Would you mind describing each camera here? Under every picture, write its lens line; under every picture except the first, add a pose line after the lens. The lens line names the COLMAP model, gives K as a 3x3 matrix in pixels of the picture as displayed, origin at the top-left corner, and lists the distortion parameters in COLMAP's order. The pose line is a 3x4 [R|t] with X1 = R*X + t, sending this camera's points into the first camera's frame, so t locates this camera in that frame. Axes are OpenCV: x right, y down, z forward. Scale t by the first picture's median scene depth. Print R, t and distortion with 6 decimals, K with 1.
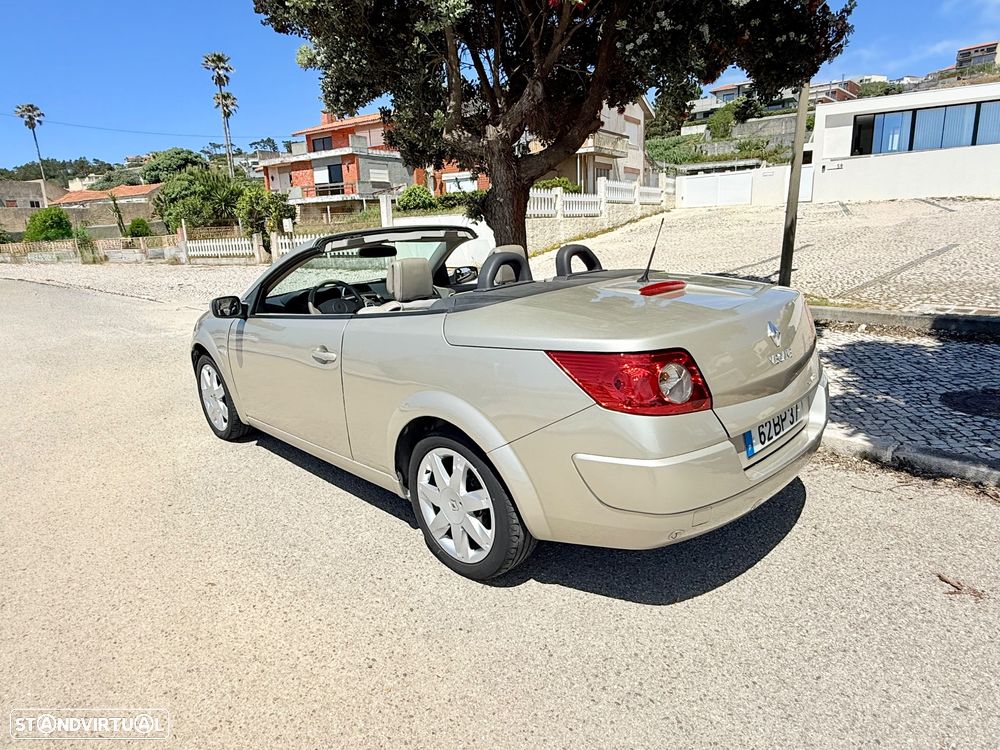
lens RADIAL K [[620.0, 0, 502.6], [0, 620.0, 371.1], [0, 0, 1]] dist [0.003076, -0.004645]
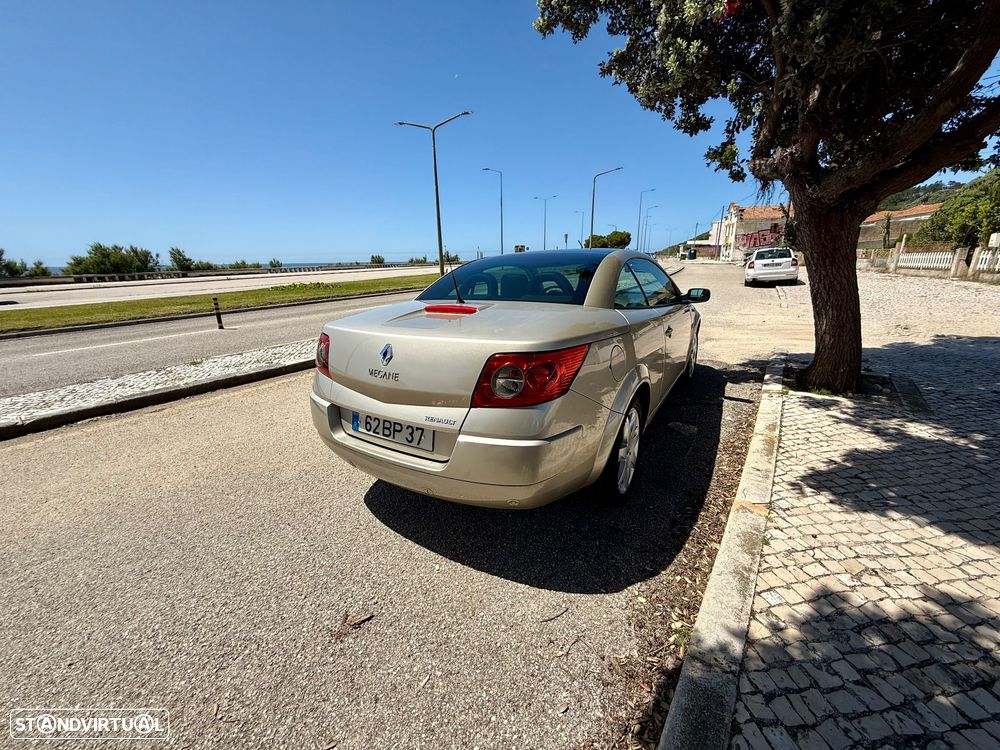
lens RADIAL K [[405.7, 0, 507.9], [0, 405.7, 374.2], [0, 0, 1]] dist [-0.000761, -0.001649]
pose [[0.206015, 0.300787, -0.931174, 0.088616], [-0.211970, 0.942710, 0.257617, -0.020404], [0.955315, 0.144308, 0.257970, 0.072686]]
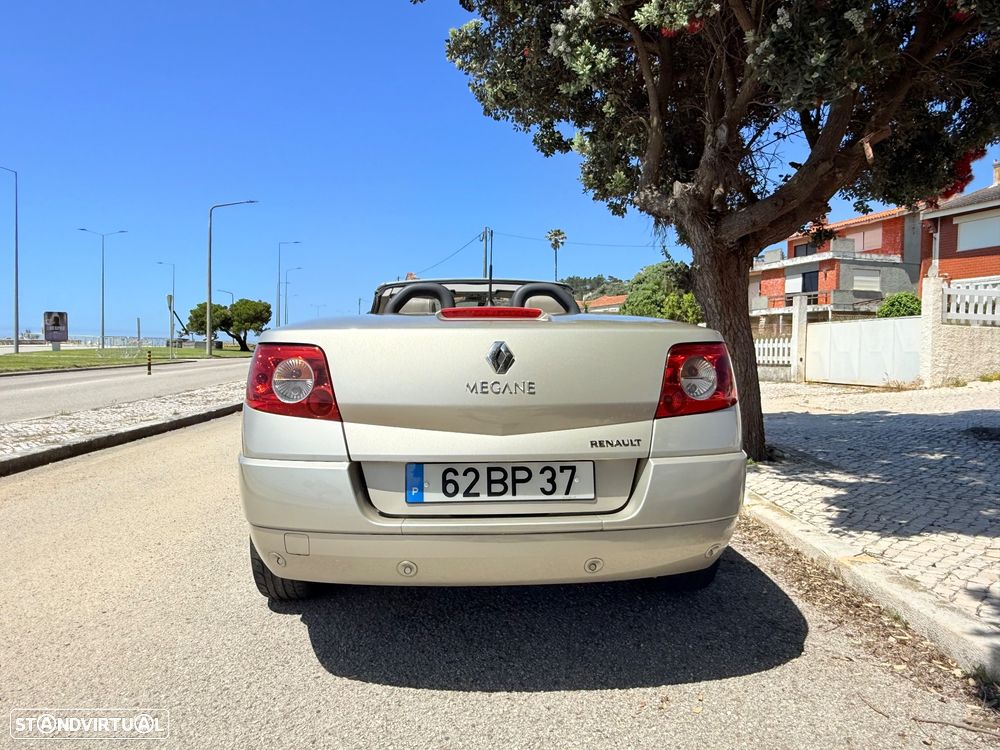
lens RADIAL K [[707.6, 0, 498.4], [0, 707.6, 377.6], [0, 0, 1]] dist [-0.007591, 0.006221]
pose [[0.743861, 0.074301, -0.664192, 0.071502], [-0.195596, 0.974491, -0.110044, 0.004192], [0.639072, 0.211771, 0.739418, 0.025737]]
